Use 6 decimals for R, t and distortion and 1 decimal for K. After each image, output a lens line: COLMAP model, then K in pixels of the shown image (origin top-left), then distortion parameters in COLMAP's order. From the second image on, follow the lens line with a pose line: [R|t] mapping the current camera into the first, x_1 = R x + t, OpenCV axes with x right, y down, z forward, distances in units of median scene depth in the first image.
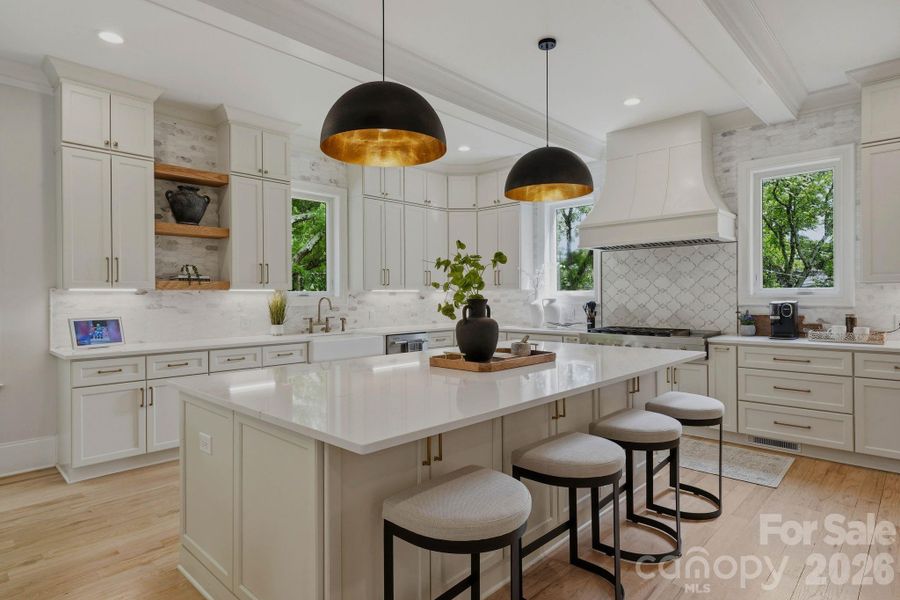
lens RADIAL K [[500.4, 0, 450.0], [0, 500.4, 300.0], [0, 0, 1]] dist [0.028112, 0.000632]
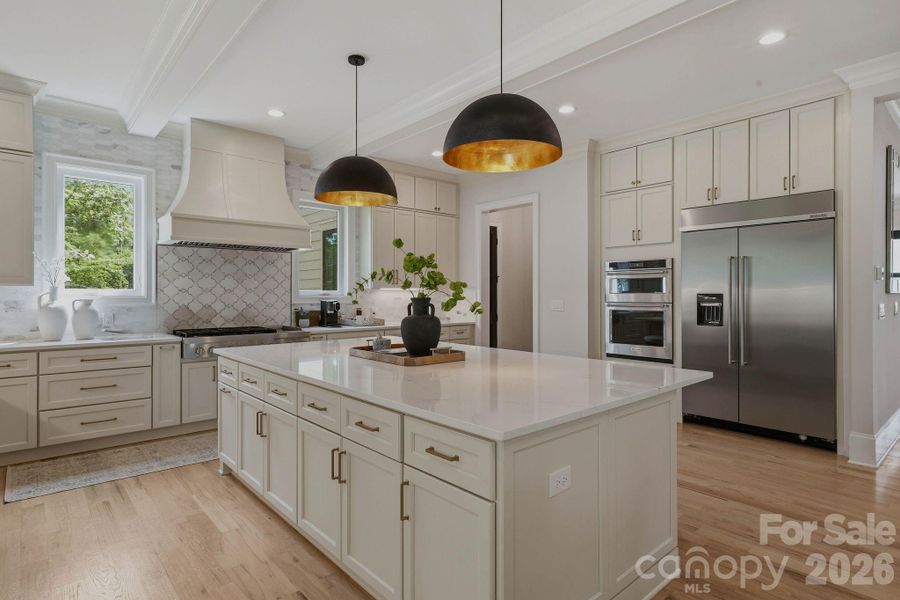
lens RADIAL K [[473.5, 0, 450.0], [0, 473.5, 300.0], [0, 0, 1]] dist [-0.000531, -0.000670]
pose [[0.083781, -0.004070, 0.996476, -0.515195], [0.006872, 0.999970, 0.003507, -0.000282], [-0.996461, 0.006554, 0.083806, 0.470427]]
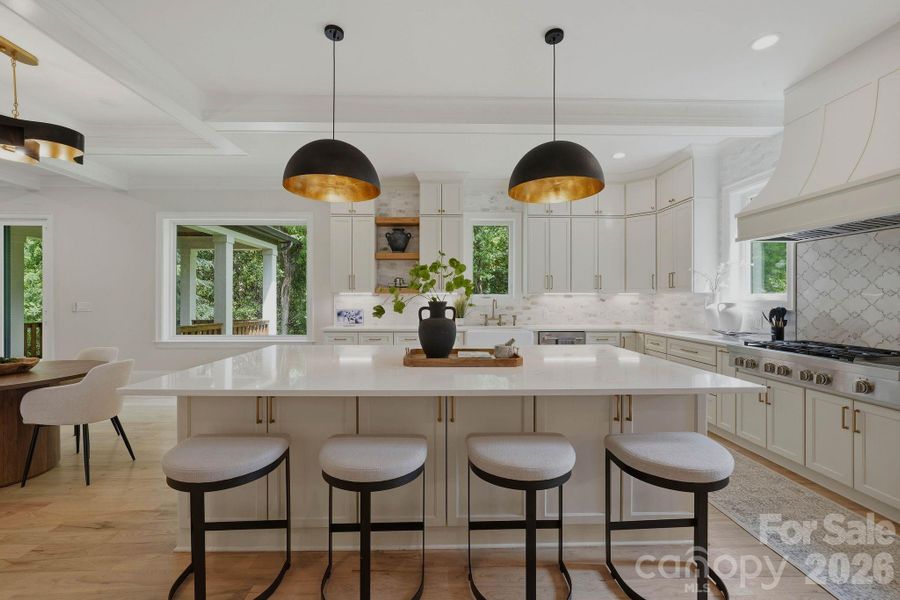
lens RADIAL K [[372.3, 0, 450.0], [0, 372.3, 300.0], [0, 0, 1]] dist [-0.000224, 0.000083]
pose [[0.710037, 0.010428, -0.704087, 0.359783], [-0.012273, 0.999922, 0.002433, -0.003660], [0.704057, 0.006914, 0.710109, 0.240490]]
